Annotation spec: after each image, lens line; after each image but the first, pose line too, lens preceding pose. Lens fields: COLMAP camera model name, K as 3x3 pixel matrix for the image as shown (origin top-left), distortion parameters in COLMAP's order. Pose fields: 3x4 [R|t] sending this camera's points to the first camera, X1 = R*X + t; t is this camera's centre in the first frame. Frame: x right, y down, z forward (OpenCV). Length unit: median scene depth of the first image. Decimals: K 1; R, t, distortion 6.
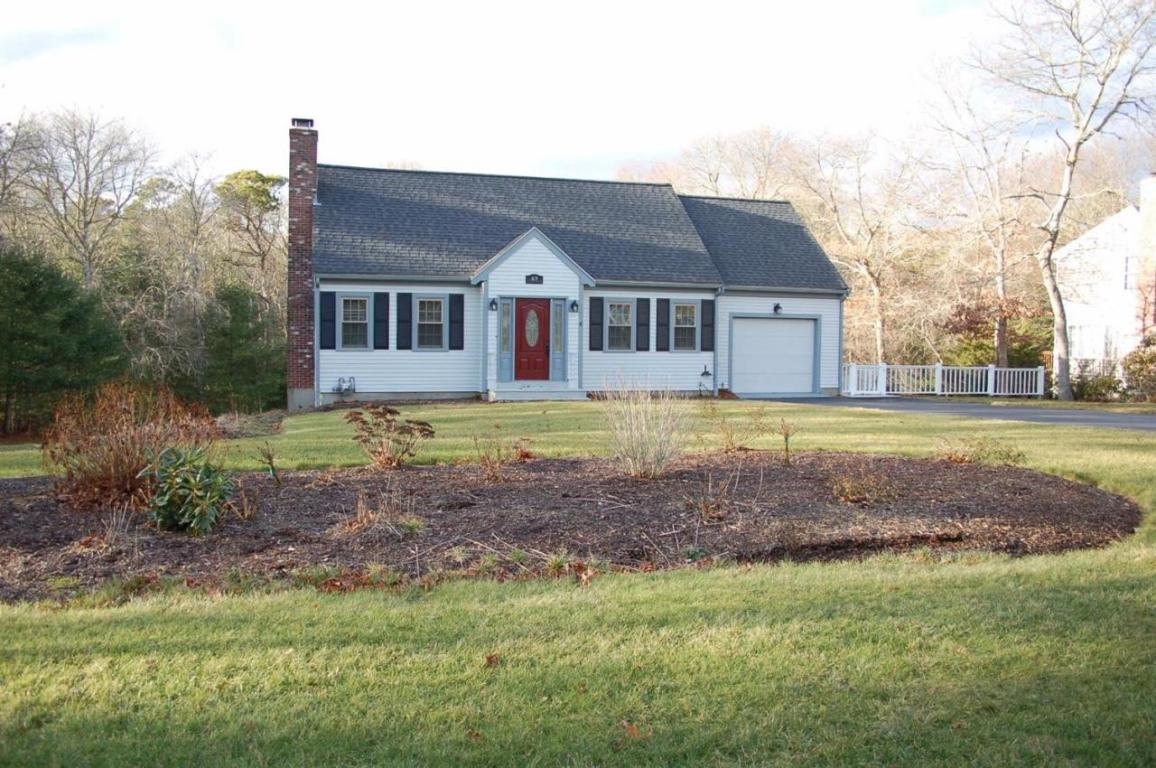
lens RADIAL K [[902.5, 0, 578.0], [0, 902.5, 384.0], [0, 0, 1]] dist [-0.170125, 0.150687]
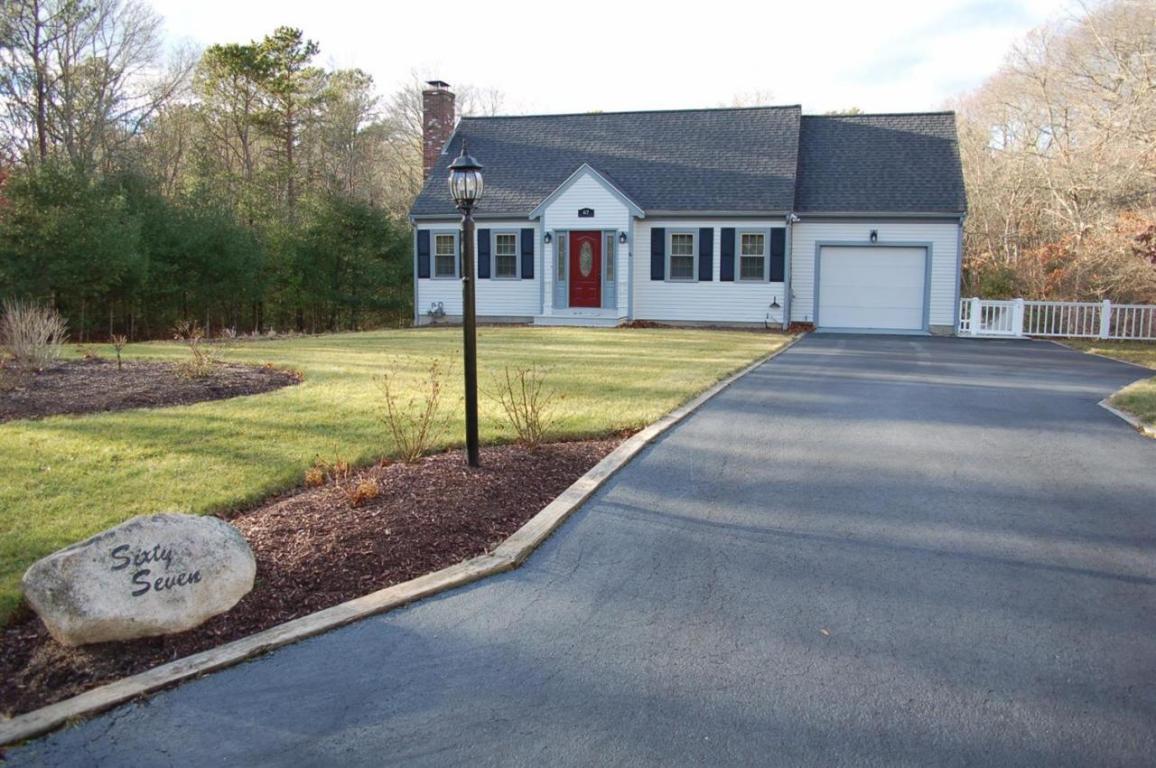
lens RADIAL K [[930.1, 0, 578.0], [0, 930.1, 384.0], [0, 0, 1]] dist [-0.151176, 0.176465]
pose [[0.848426, 0.060579, -0.525835, 0.509812], [-0.024303, 0.996840, 0.075628, 0.003011], [0.528755, -0.051386, 0.847218, 0.053114]]
